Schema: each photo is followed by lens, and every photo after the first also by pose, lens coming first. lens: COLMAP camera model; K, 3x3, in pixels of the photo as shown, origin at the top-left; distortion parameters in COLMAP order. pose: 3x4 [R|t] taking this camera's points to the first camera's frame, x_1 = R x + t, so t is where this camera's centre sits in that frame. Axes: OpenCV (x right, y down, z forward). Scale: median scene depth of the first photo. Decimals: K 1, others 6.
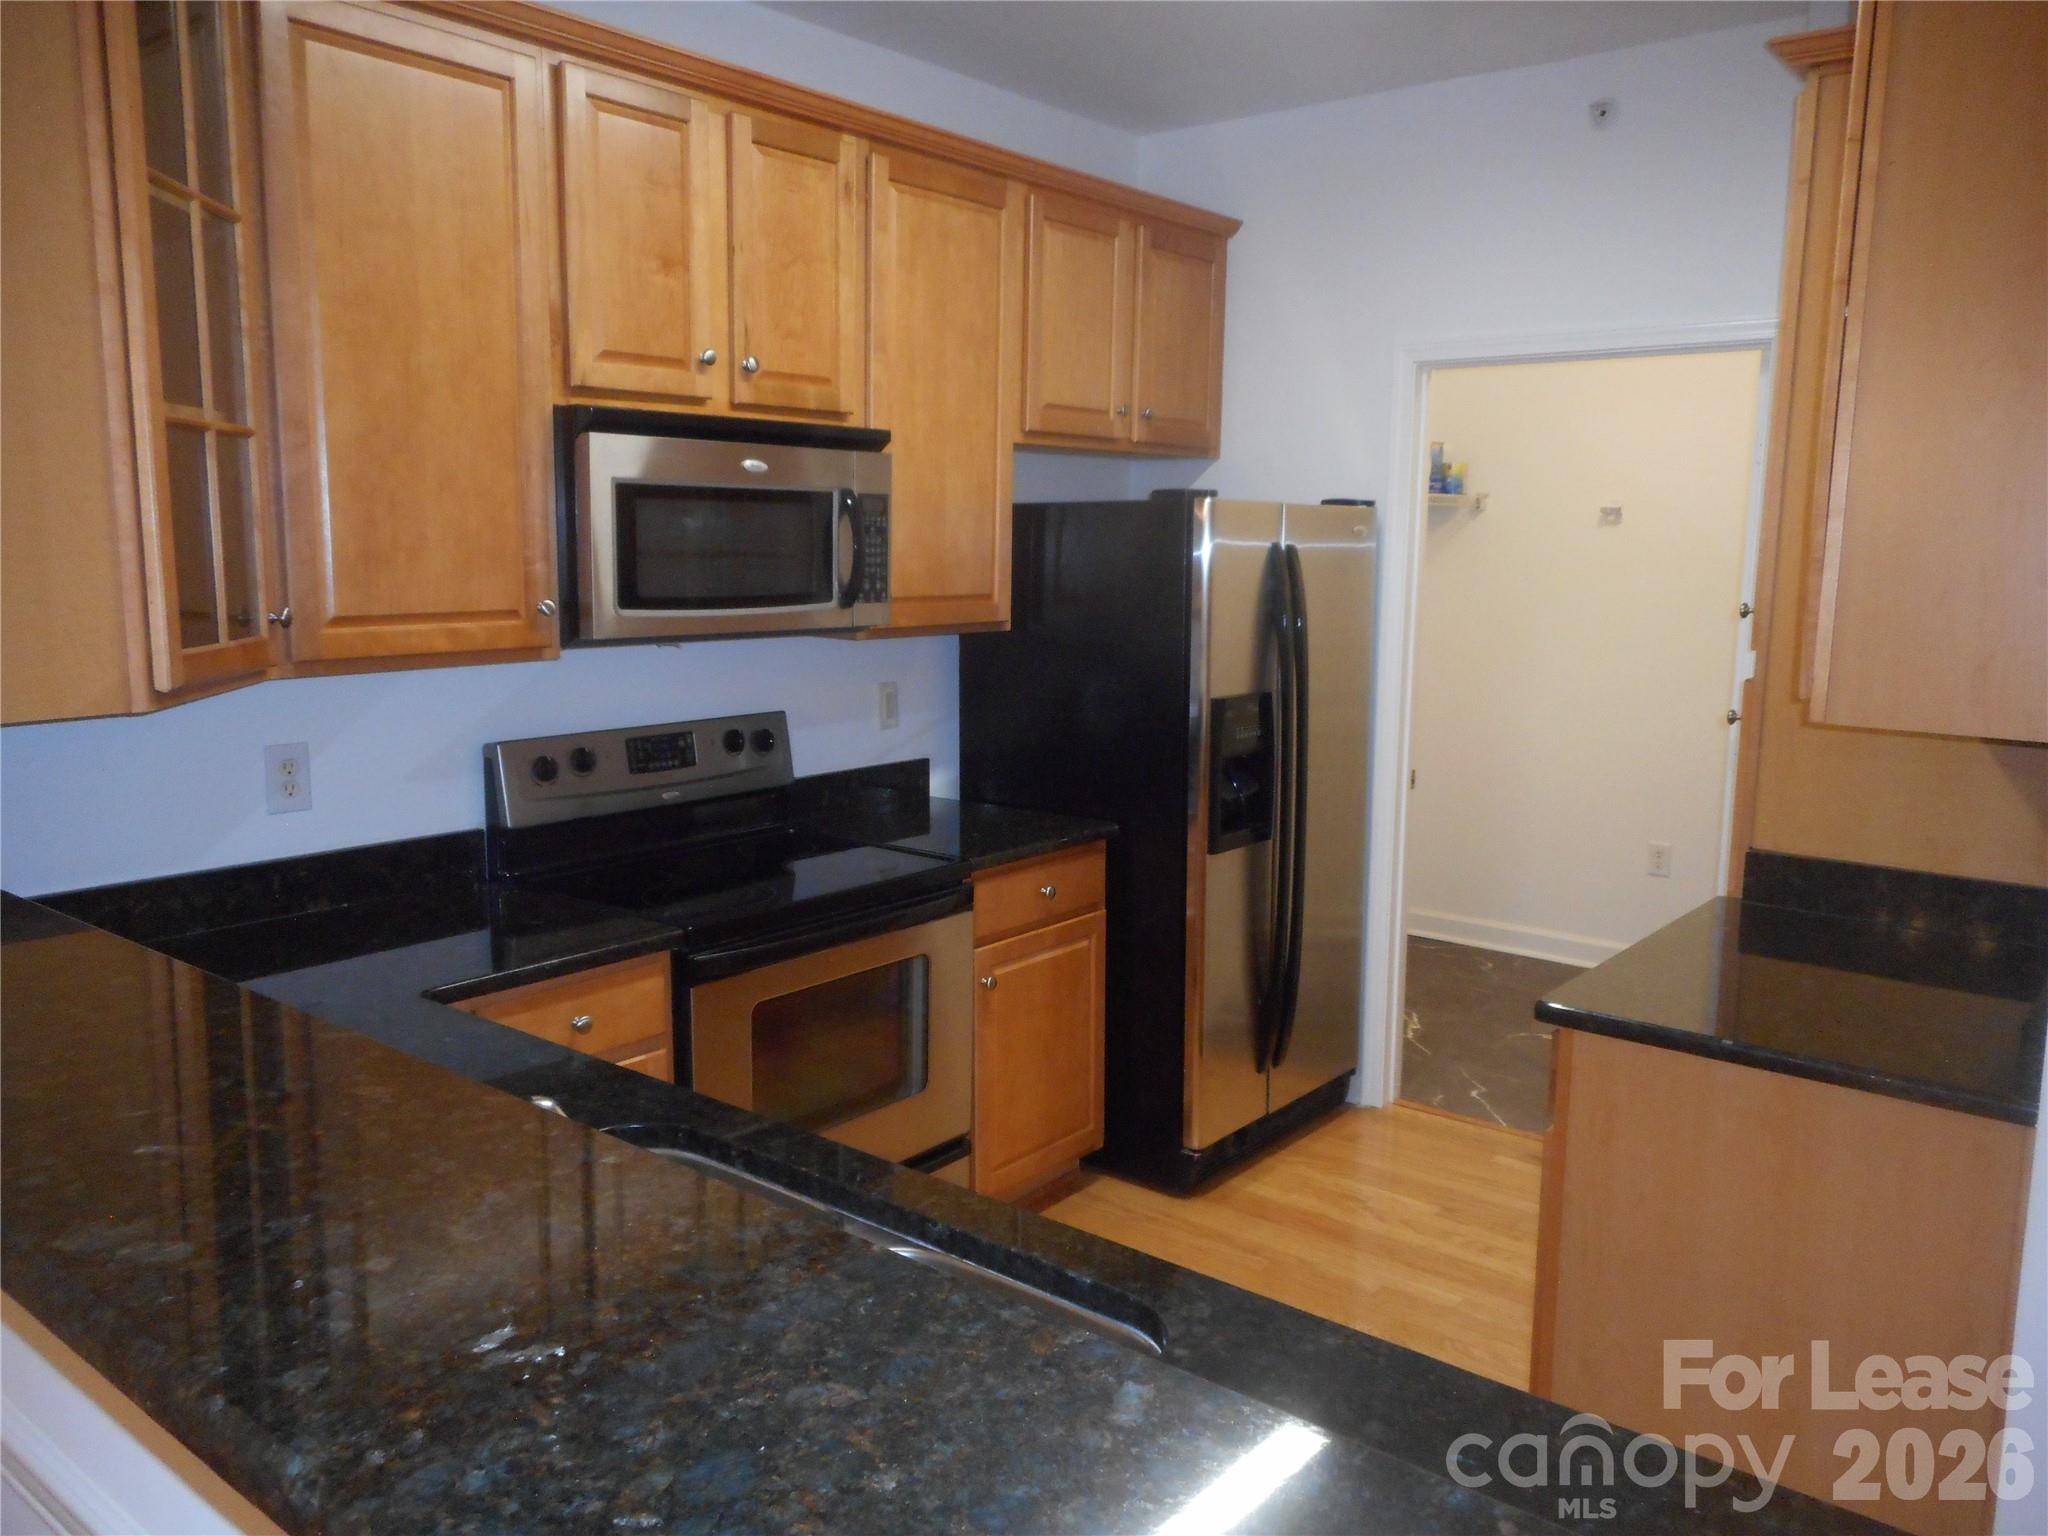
lens RADIAL K [[1550.7, 0, 1021.8], [0, 1550.7, 763.3], [0, 0, 1]] dist [0.016772, -0.004769]
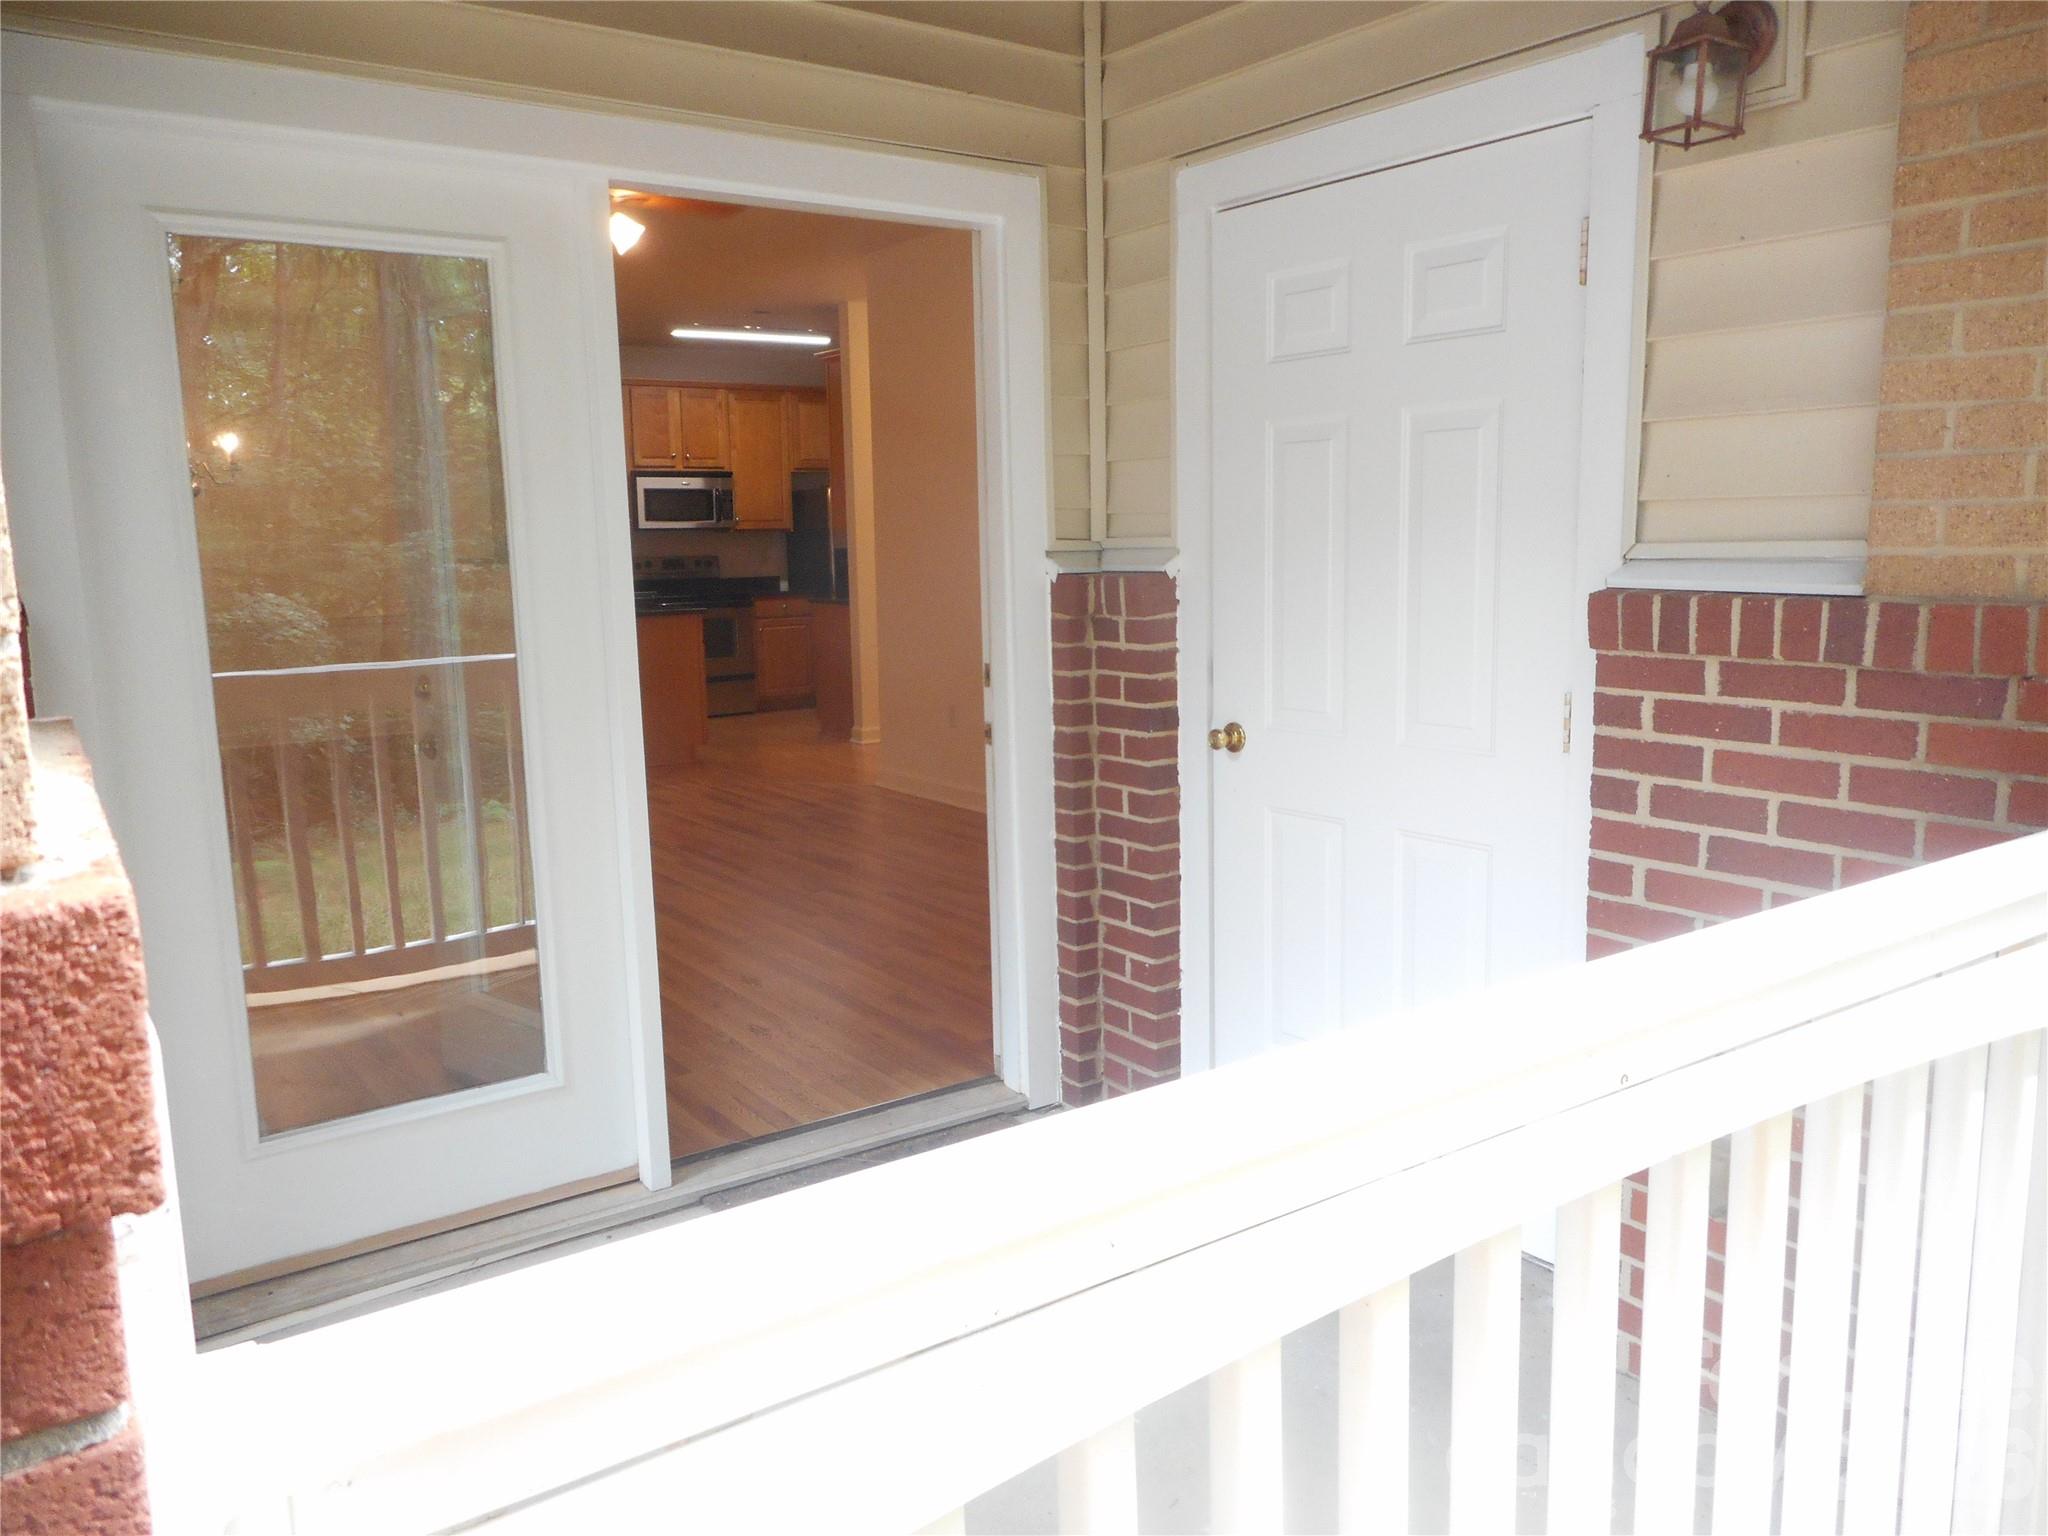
lens RADIAL K [[1550.7, 0, 1013.7], [0, 1550.7, 770.9], [0, 0, 1]] dist [0.016772, -0.004769]
pose [[0.963517, 0.005919, -0.267582, 1.424209], [-0.005905, 0.999982, 0.000857, 0.442496], [0.267582, 0.000754, 0.963535, -2.144631]]
